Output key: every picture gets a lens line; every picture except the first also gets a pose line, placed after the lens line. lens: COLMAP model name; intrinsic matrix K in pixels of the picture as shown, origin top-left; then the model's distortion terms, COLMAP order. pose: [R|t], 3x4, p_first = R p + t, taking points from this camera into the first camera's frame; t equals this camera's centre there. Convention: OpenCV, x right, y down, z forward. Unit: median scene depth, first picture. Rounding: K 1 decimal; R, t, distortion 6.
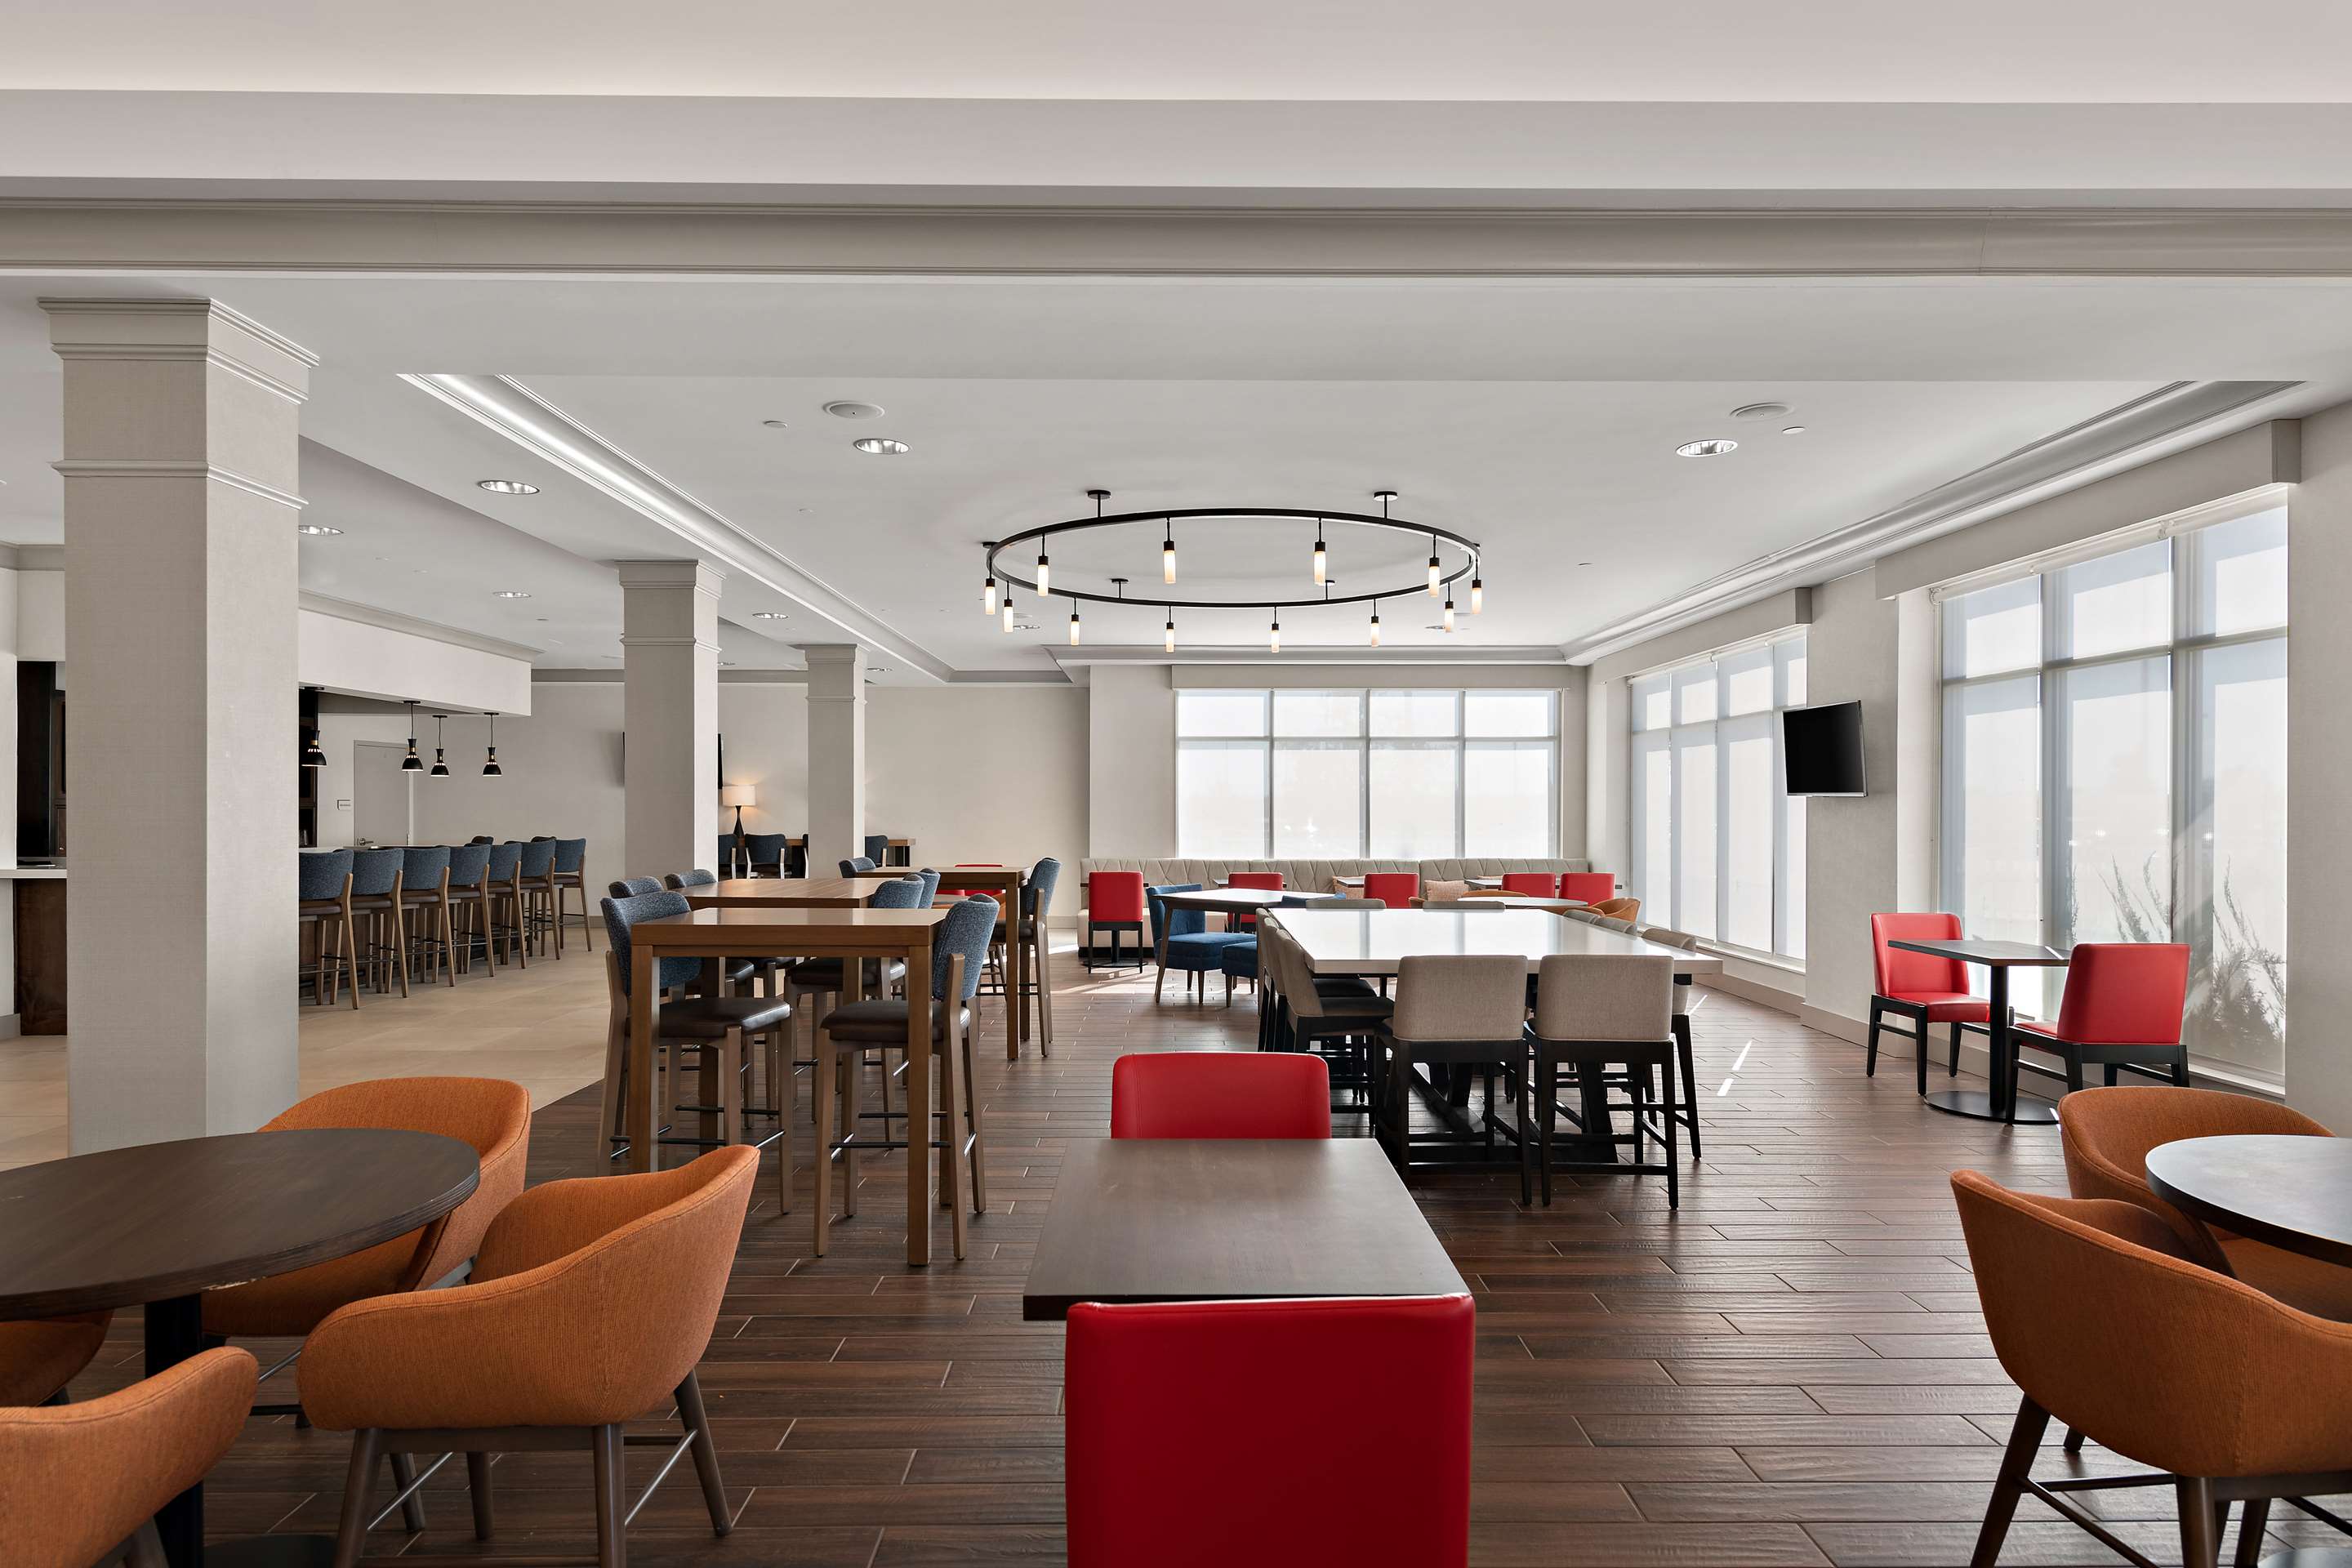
lens RADIAL K [[1328.7, 0, 1176.0], [0, 1328.7, 784.0], [0, 0, 1]] dist [0.003514, 0.000909]
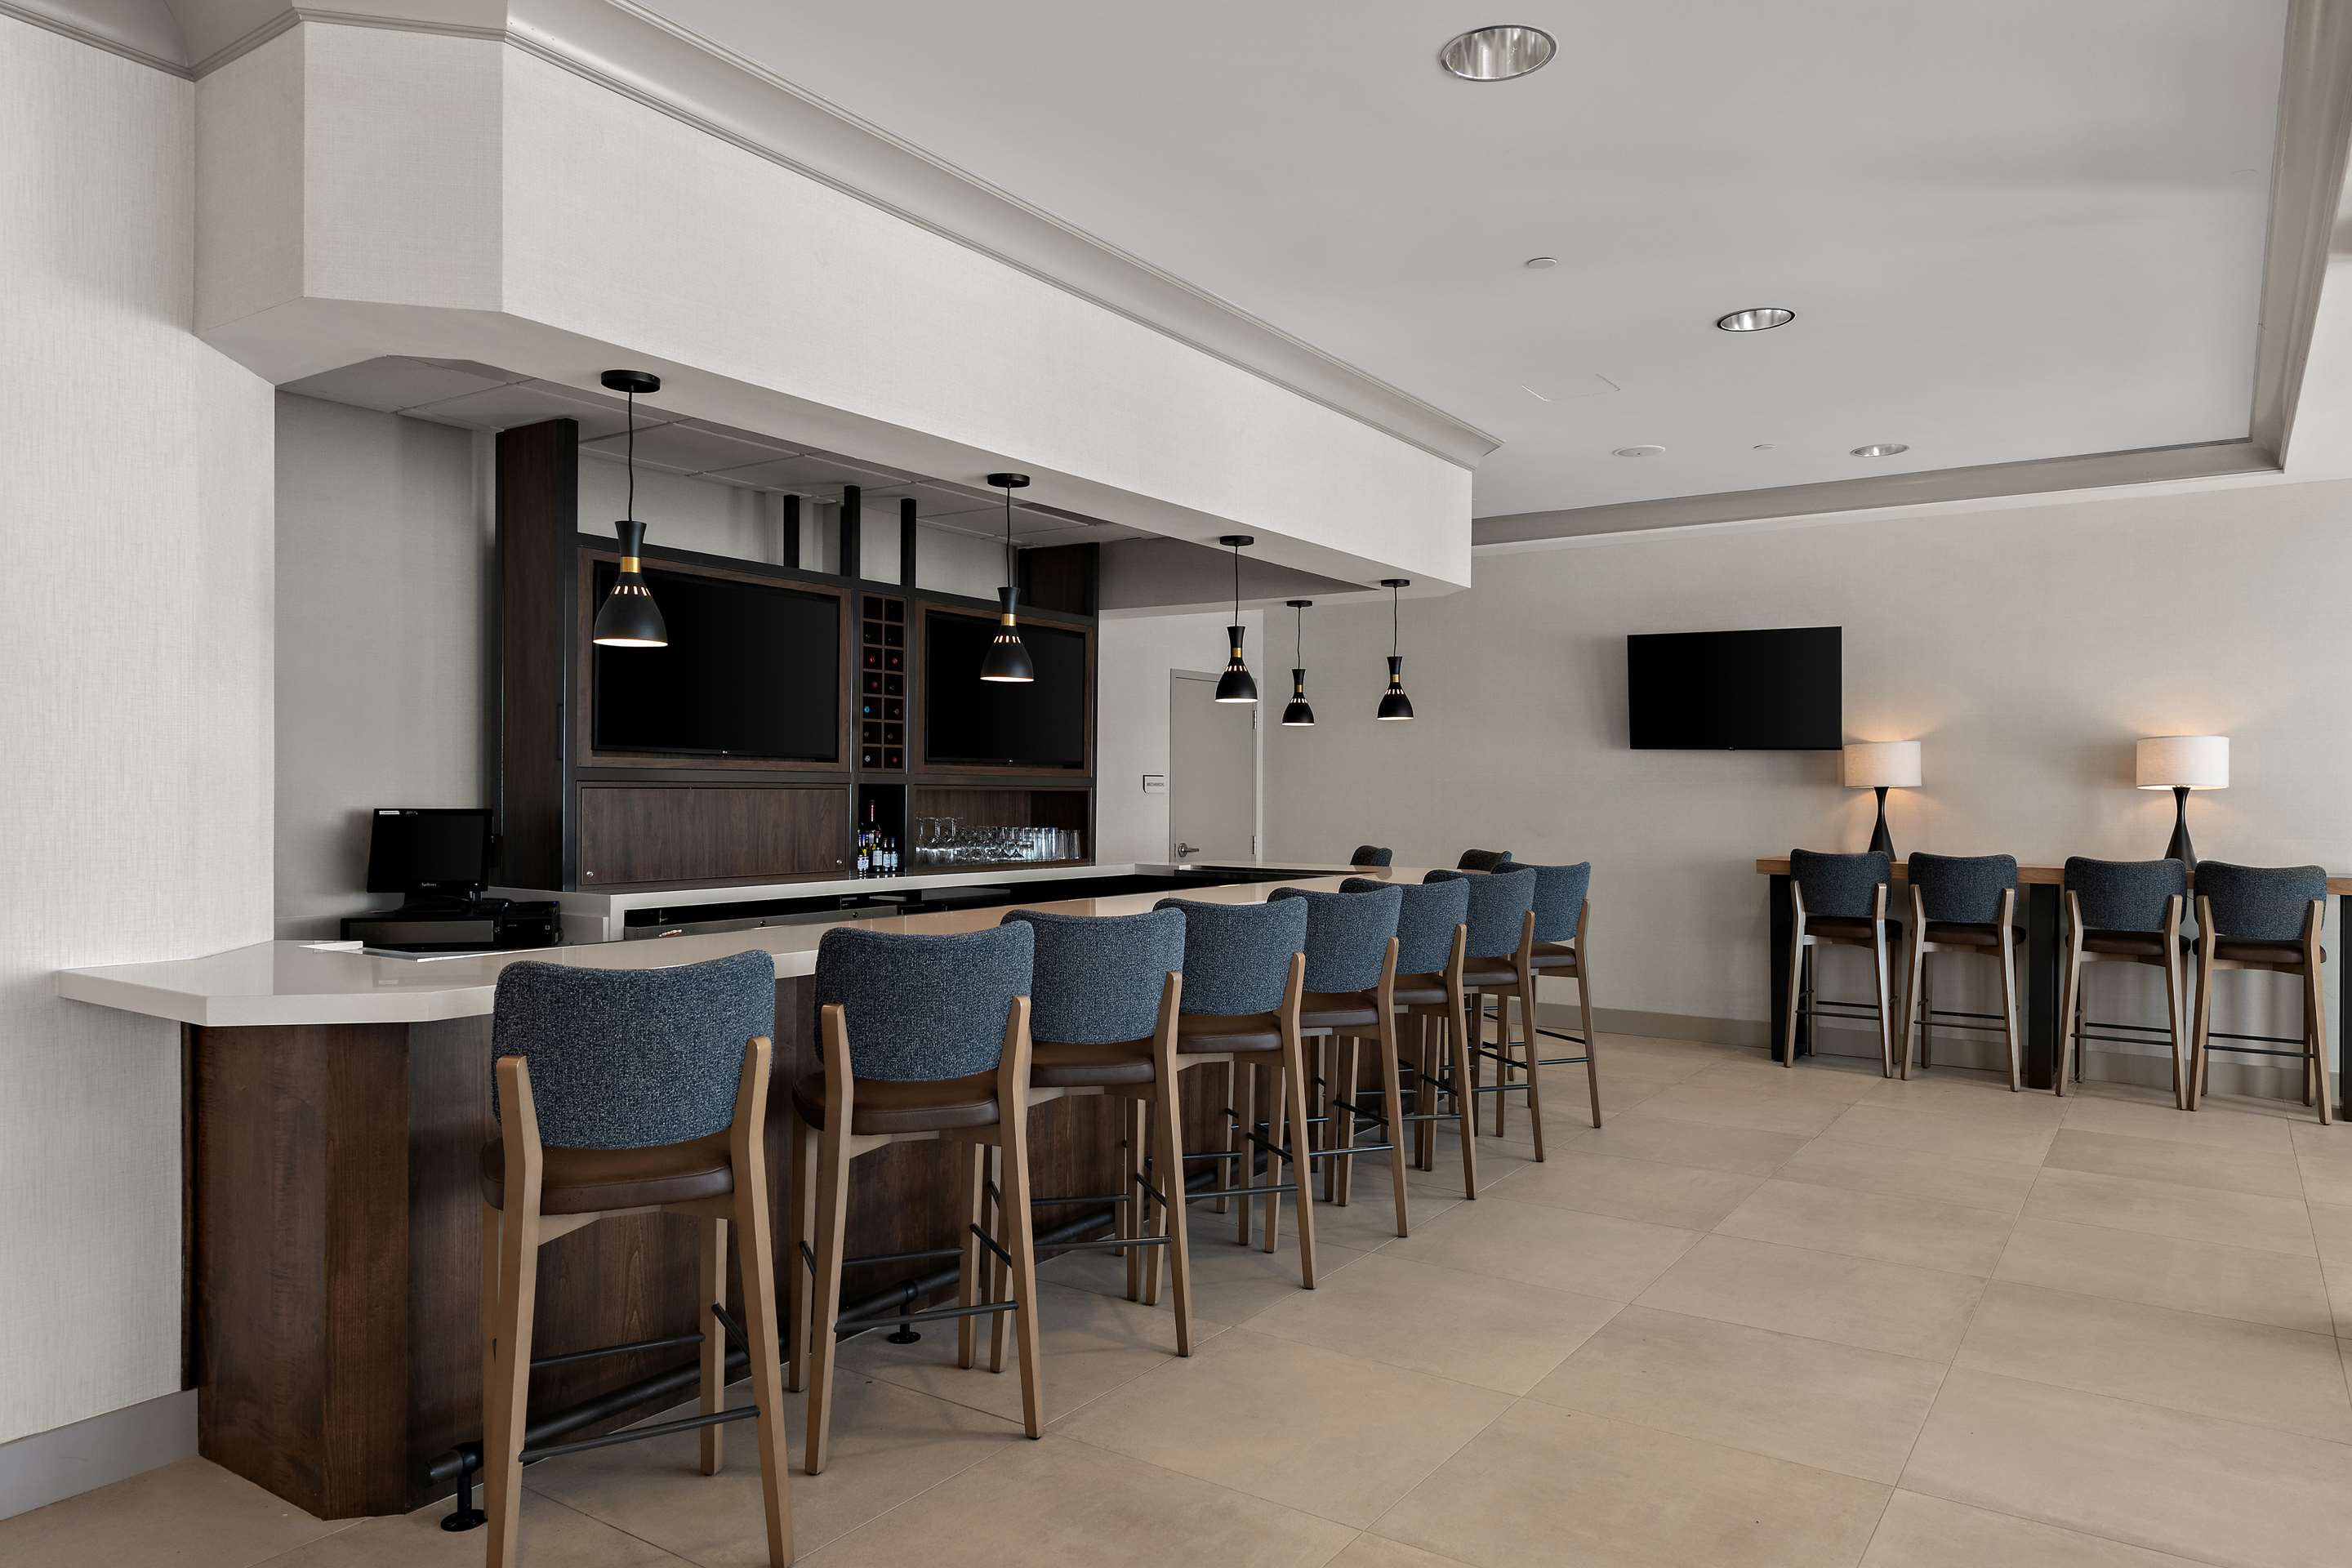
lens RADIAL K [[1543.1, 0, 1182.1], [0, 1543.1, 816.9], [0, 0, 1]] dist [0.058212, 0.000580]
pose [[0.828459, 0.017112, -0.559788, -0.296702], [0.004002, 0.999327, 0.036471, 0.007730], [0.560035, -0.032455, 0.827833, 0.555552]]
